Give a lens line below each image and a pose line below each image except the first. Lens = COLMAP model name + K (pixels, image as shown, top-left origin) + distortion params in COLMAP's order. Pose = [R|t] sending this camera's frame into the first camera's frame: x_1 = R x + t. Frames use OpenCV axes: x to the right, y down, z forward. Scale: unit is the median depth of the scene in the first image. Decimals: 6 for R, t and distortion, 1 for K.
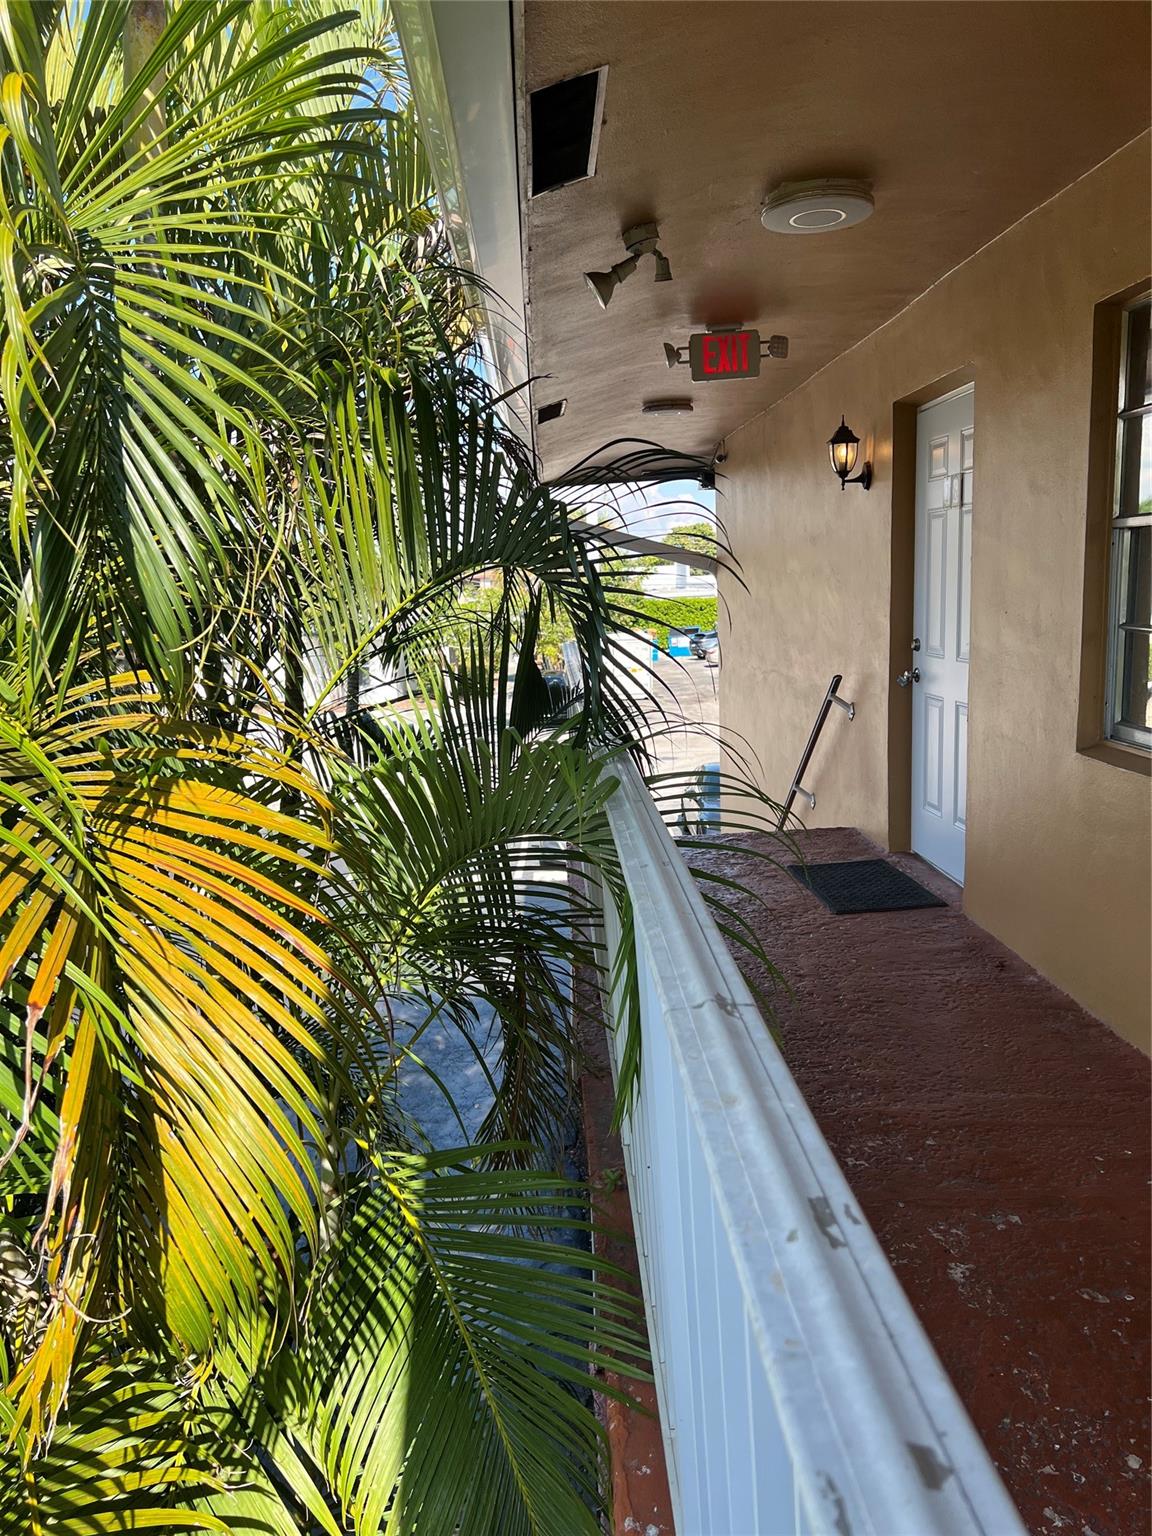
lens RADIAL K [[1147.8, 0, 575.0], [0, 1147.8, 767.1], [0, 0, 1]] dist [0.059364, -0.065465]
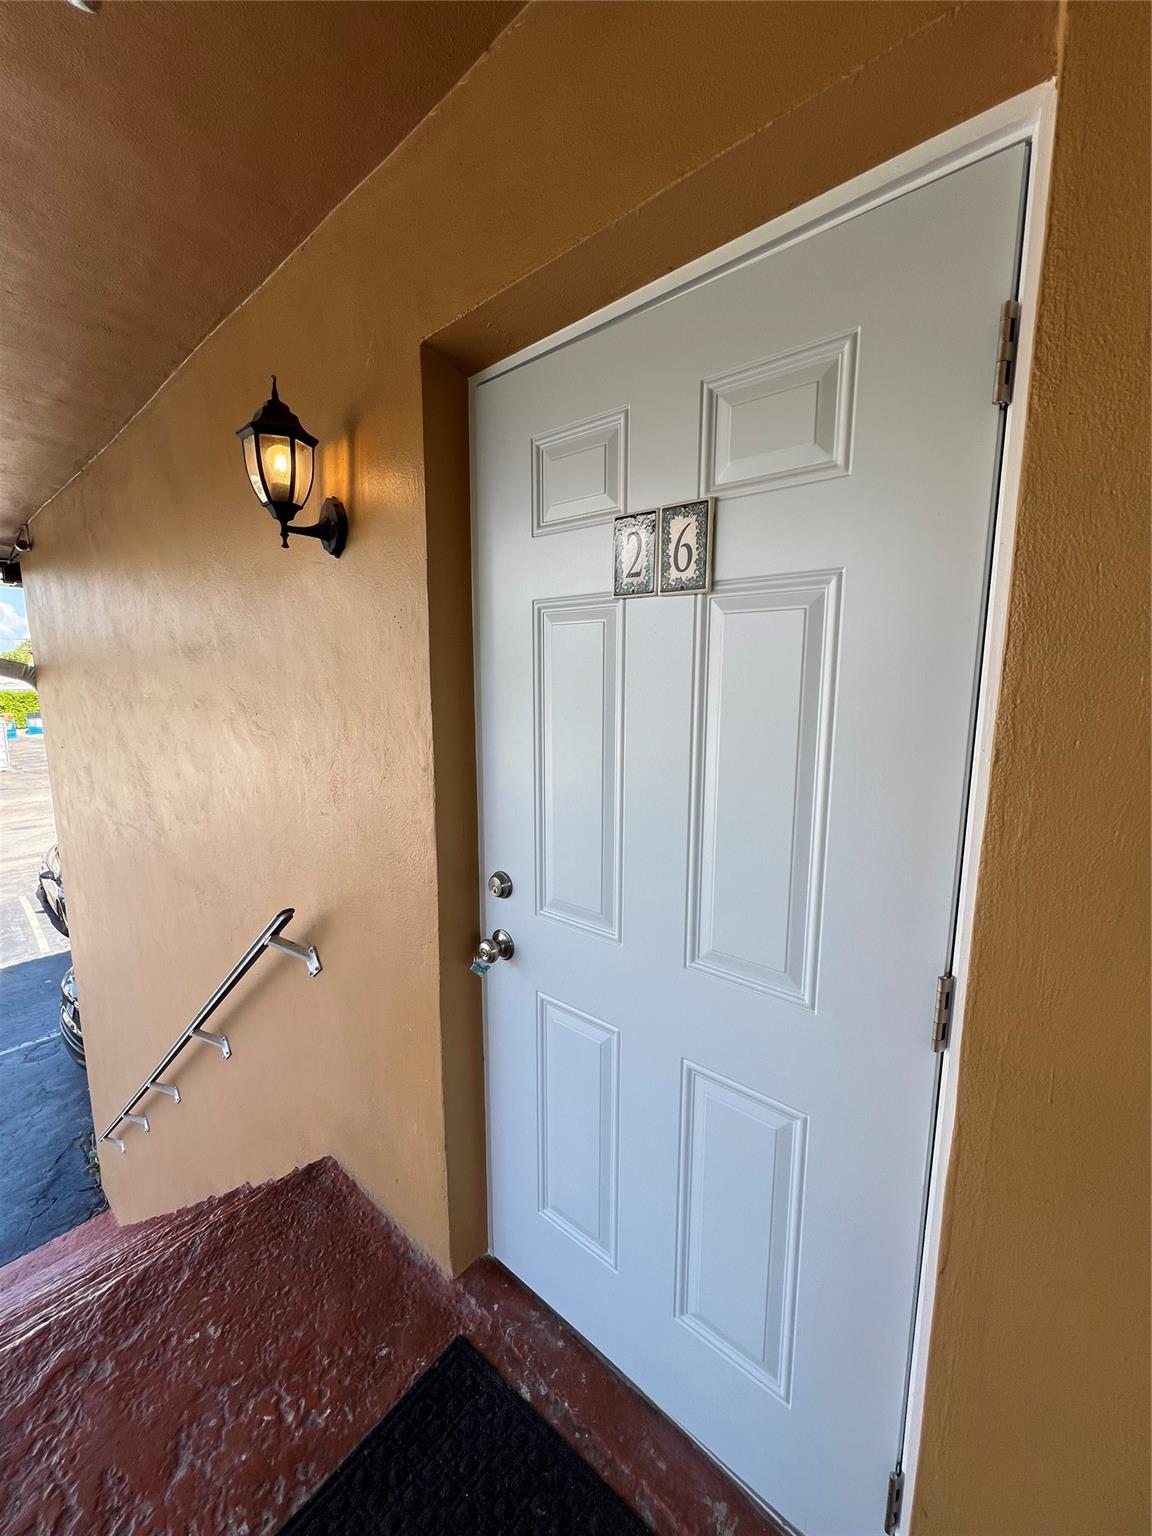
lens RADIAL K [[615.6, 0, 574.4], [0, 615.6, 768.7], [0, 0, 1]] dist [-0.003566, 0.000557]
pose [[0.694174, -0.072868, 0.716110, 0.129872], [0.088428, 0.995960, 0.015625, -0.145393], [-0.714355, 0.052477, 0.697813, 0.748782]]
